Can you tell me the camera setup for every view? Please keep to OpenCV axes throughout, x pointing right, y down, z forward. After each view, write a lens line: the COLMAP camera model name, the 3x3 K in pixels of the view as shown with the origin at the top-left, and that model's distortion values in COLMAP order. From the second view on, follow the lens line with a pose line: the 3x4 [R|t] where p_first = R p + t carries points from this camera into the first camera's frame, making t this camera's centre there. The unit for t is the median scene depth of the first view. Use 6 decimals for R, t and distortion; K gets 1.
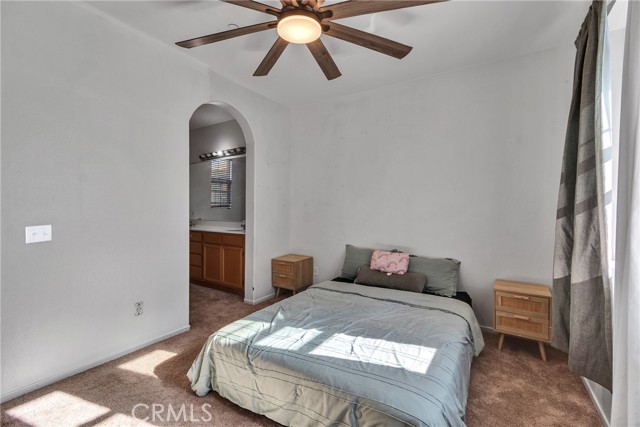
lens RADIAL K [[281.5, 0, 321.1], [0, 281.5, 213.7], [0, 0, 1]] dist [-0.003274, -0.000388]
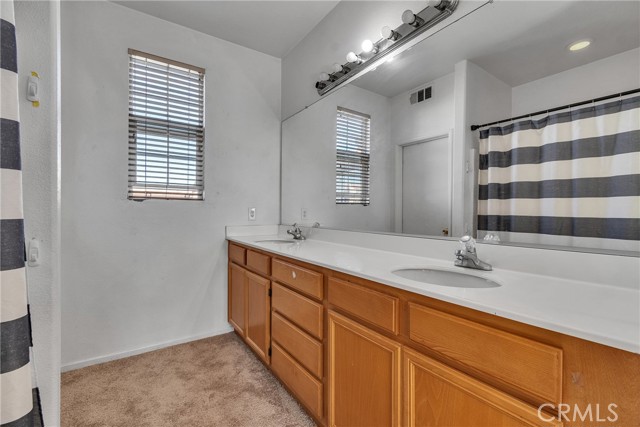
lens RADIAL K [[281.5, 0, 318.9], [0, 281.5, 214.9], [0, 0, 1]] dist [-0.003274, -0.000388]
pose [[0.922610, -0.001166, -0.385733, -0.281751], [-0.001178, 0.999982, -0.005839, 0.003872], [0.385732, 0.005842, 0.922592, 0.649441]]
